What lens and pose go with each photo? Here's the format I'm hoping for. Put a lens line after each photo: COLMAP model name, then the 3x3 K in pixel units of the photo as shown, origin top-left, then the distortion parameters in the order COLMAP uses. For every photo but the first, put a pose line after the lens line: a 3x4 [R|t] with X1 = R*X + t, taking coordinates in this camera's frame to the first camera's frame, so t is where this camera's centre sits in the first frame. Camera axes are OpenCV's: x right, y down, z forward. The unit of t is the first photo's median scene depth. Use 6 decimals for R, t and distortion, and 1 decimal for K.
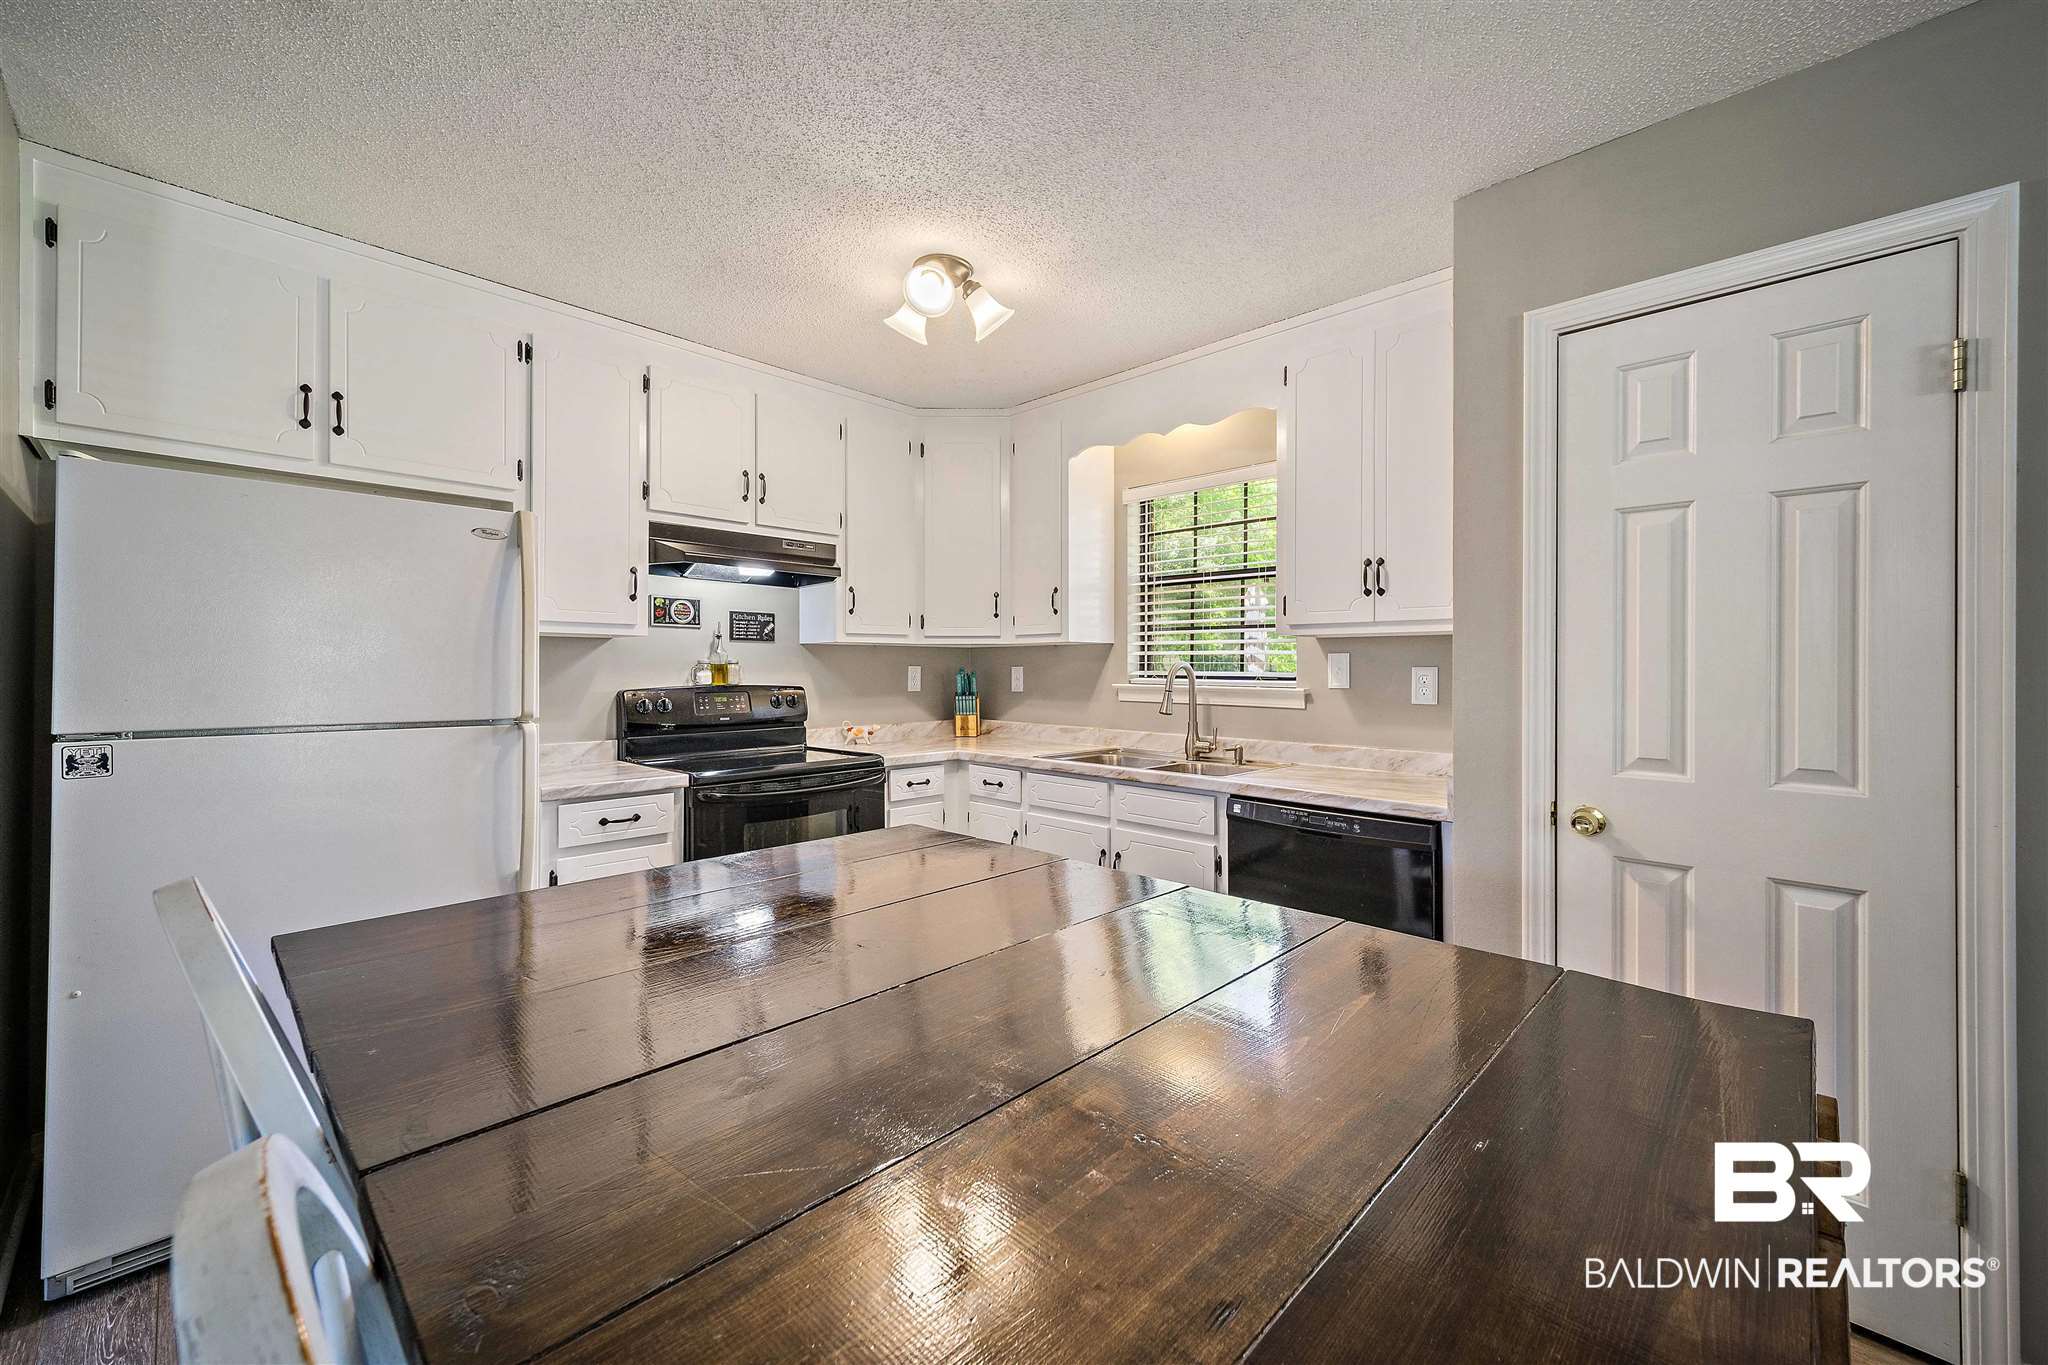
lens RADIAL K [[815.3, 0, 1025.8], [0, 815.3, 666.3], [0, 0, 1]] dist [0.010180, -0.001330]
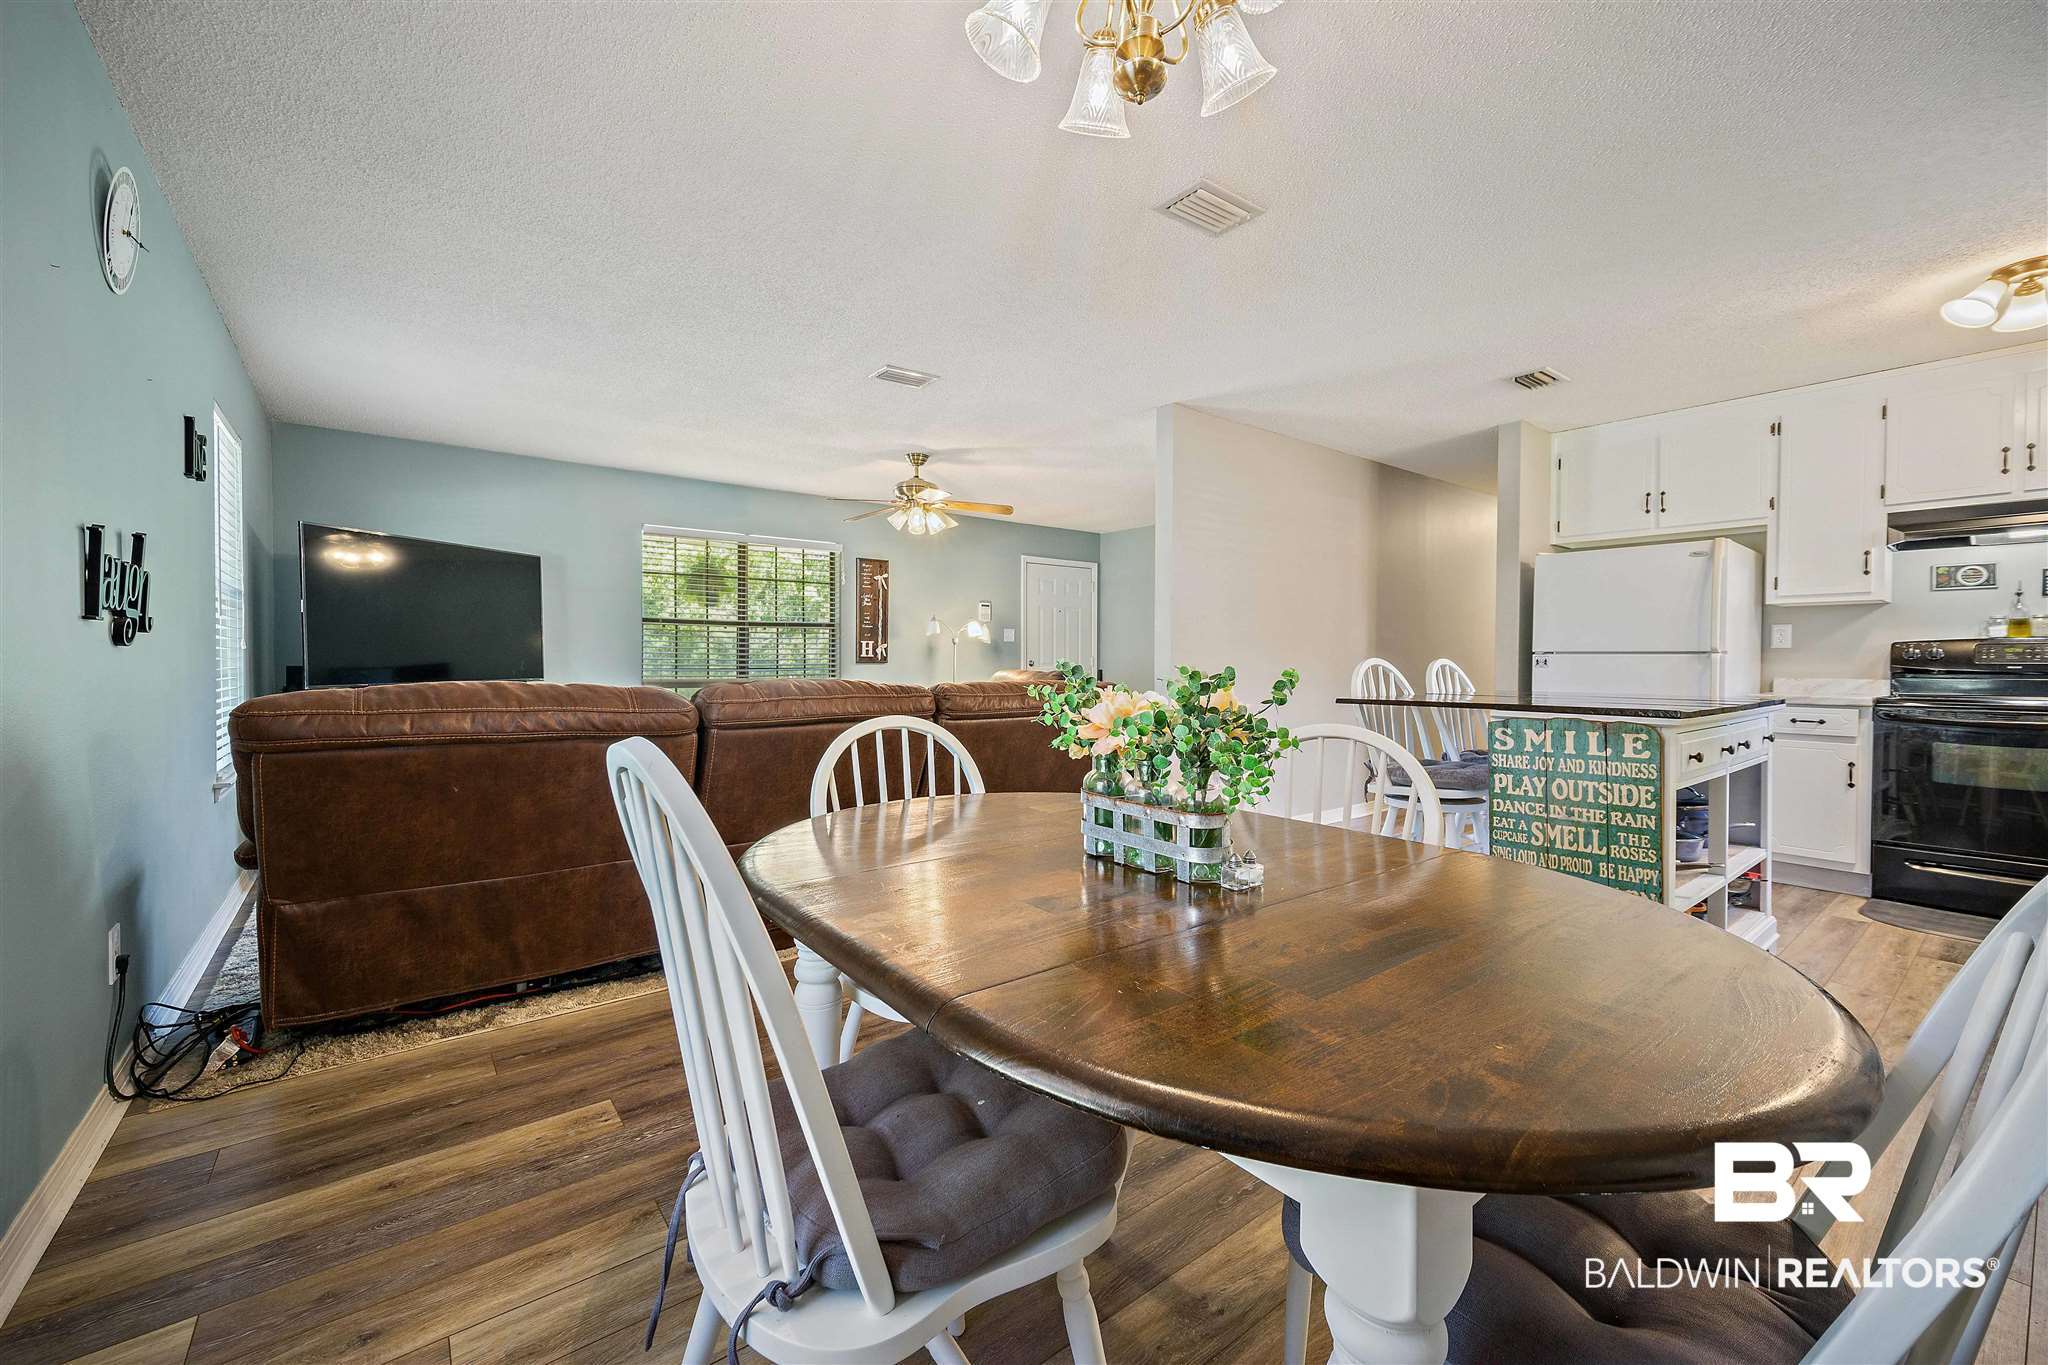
lens RADIAL K [[815.3, 0, 1016.5], [0, 815.3, 669.6], [0, 0, 1]] dist [0.010180, -0.001330]
pose [[-0.144926, 0.009080, -0.989401, 0.915965], [-0.002567, 0.999951, 0.009553, 0.058137], [0.989439, 0.003924, -0.144896, -0.183057]]
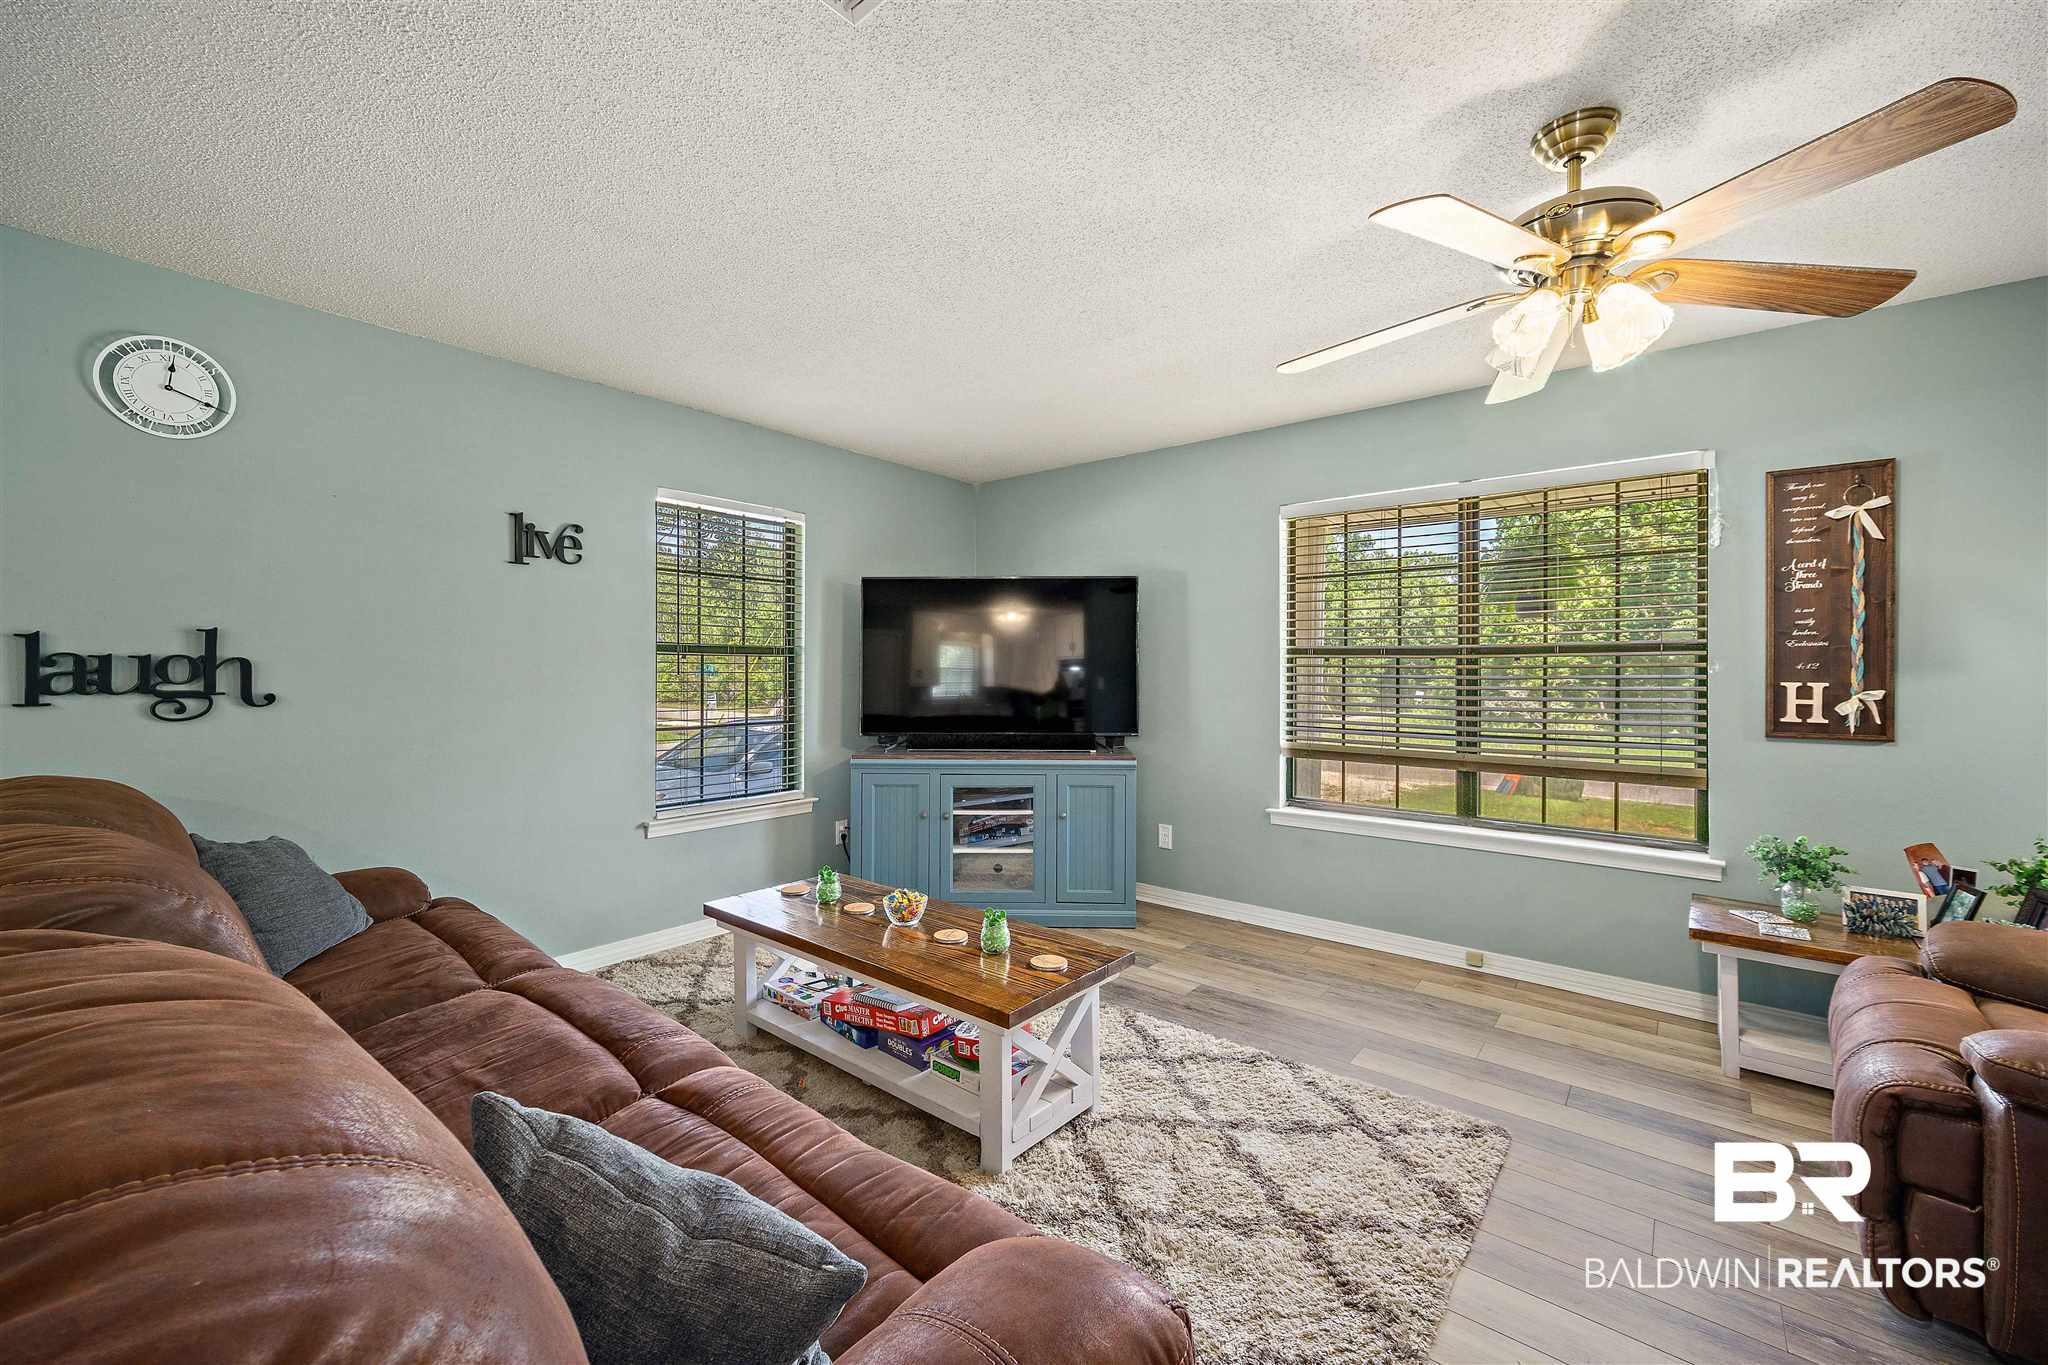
lens RADIAL K [[815.3, 0, 1018.9], [0, 815.3, 667.5], [0, 0, 1]] dist [0.010180, -0.001330]
pose [[-0.997276, -0.007900, -0.073334, -0.276821], [-0.007568, 0.999960, -0.004805, 0.000825], [0.073369, -0.004236, -0.997296, -0.111721]]
